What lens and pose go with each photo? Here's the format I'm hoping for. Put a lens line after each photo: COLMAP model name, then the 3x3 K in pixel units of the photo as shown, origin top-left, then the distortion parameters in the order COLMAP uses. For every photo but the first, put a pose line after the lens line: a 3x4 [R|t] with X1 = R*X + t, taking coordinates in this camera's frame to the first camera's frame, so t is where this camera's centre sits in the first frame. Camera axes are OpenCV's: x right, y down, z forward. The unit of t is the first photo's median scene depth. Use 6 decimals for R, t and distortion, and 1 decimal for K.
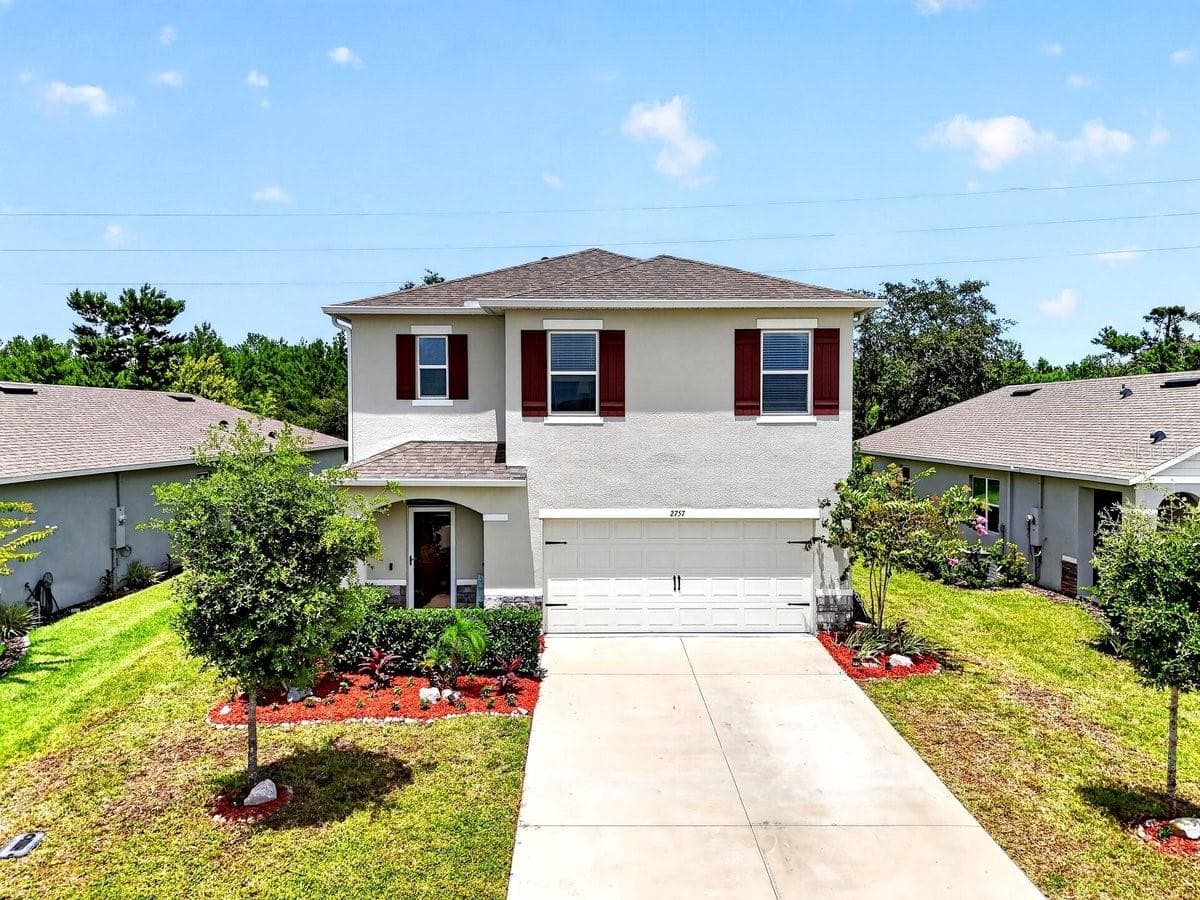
lens RADIAL K [[849.6, 0, 580.5], [0, 849.6, 425.8], [0, 0, 1]] dist [0.059803, -0.029551]
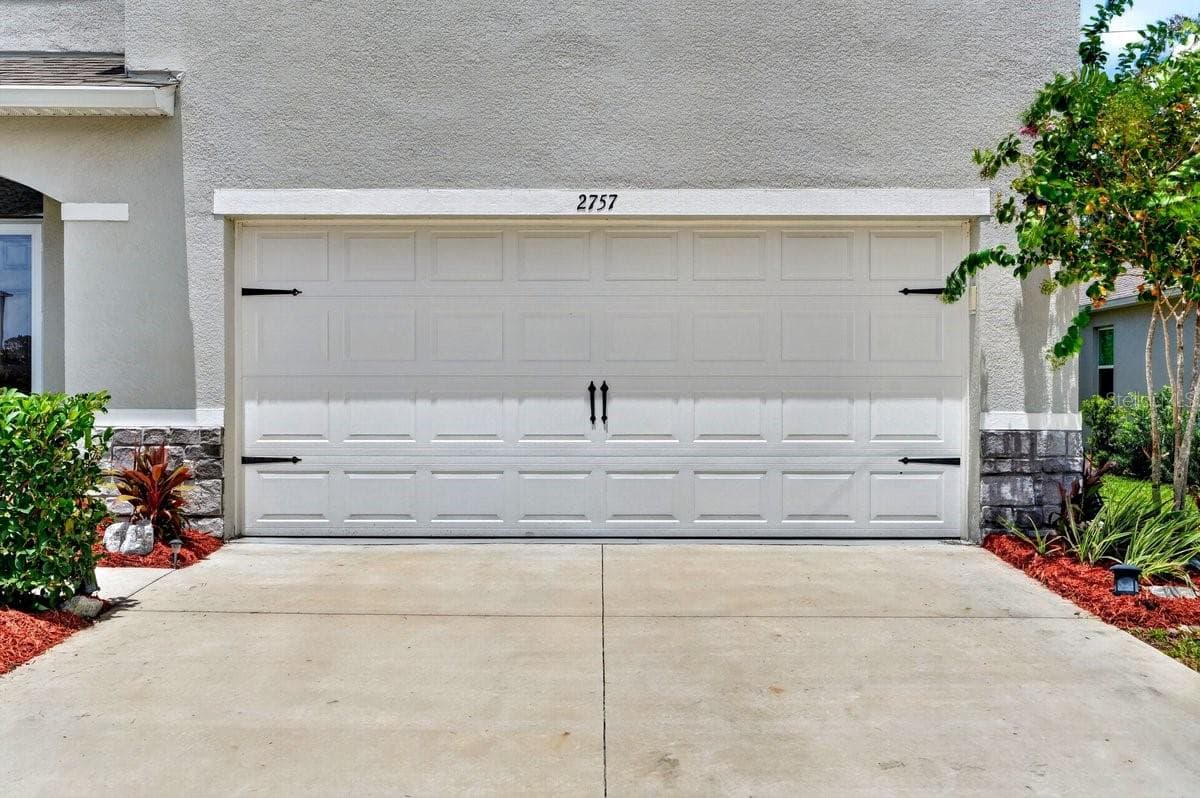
lens RADIAL K [[1148.3, 0, 565.9], [0, 1148.3, 394.1], [0, 0, 1]] dist [-0.015287, 0.000000]
pose [[0.999632, 0.005493, -0.026567, 0.114640], [-0.005717, 0.999949, -0.008374, 0.188500], [0.026519, 0.008522, 0.999612, 0.515871]]
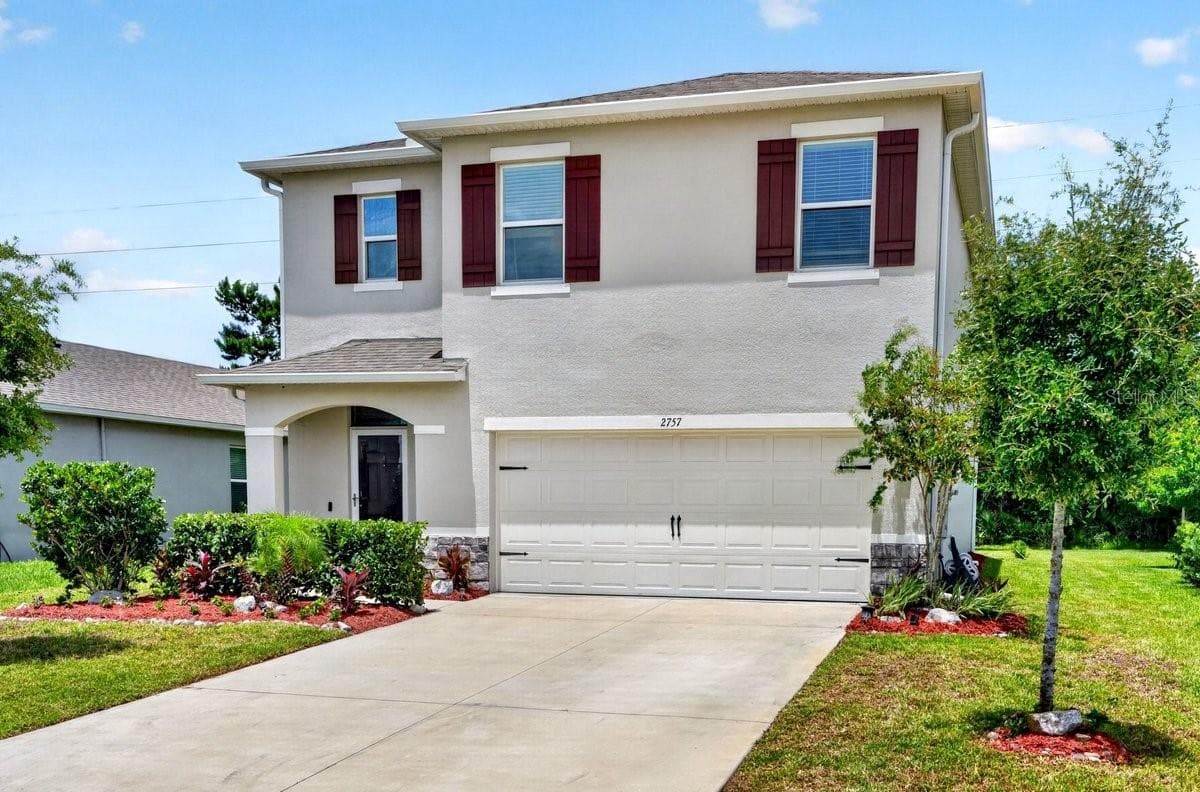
lens RADIAL K [[1206.9, 0, 611.1], [0, 1206.9, 590.1], [0, 0, 1]] dist [0.004038, 0.000000]
pose [[0.952648, 0.033399, -0.302235, 0.368172], [-0.014763, 0.997857, 0.063738, 0.177591], [0.303717, -0.056258, 0.951100, 0.048589]]
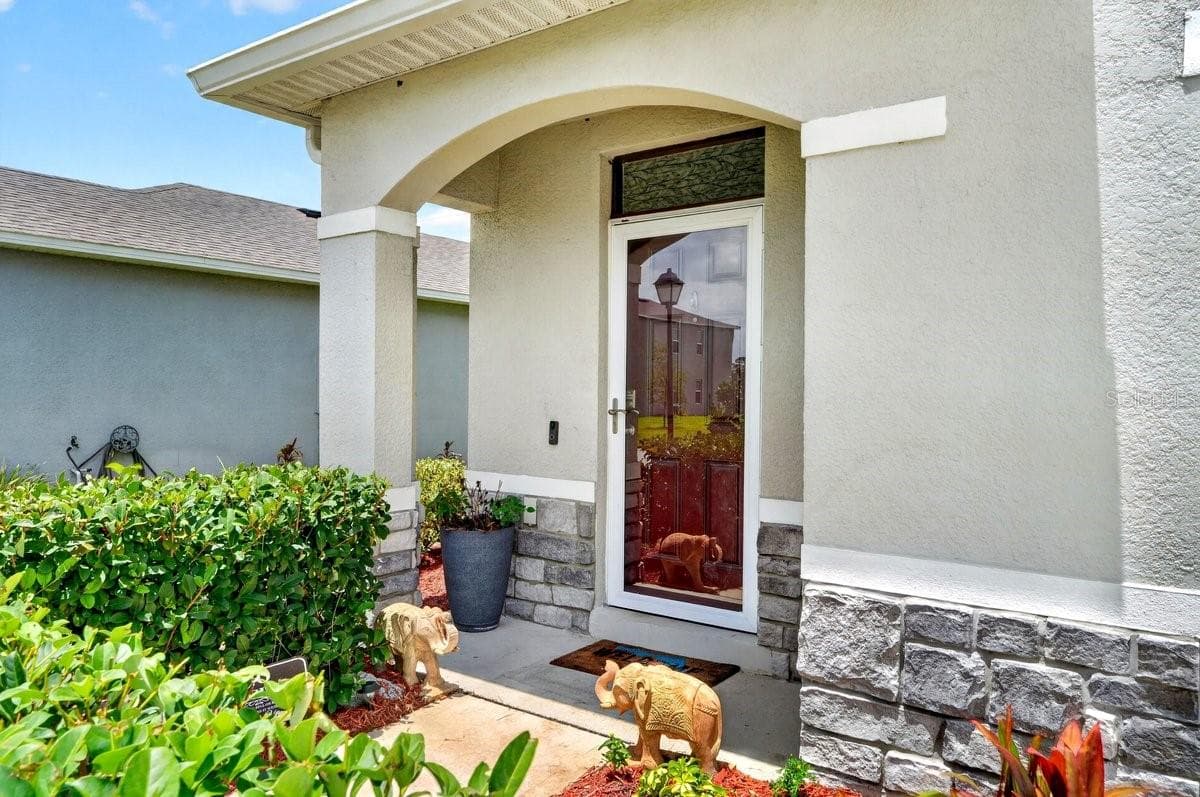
lens RADIAL K [[845.6, 0, 606.2], [0, 845.6, 402.5], [0, 0, 1]] dist [0.008419, 0.003248]
pose [[0.804481, 0.022067, -0.593569, -0.041137], [-0.019605, 0.999752, 0.010595, 0.161354], [0.593655, 0.003114, 0.804713, 0.832649]]
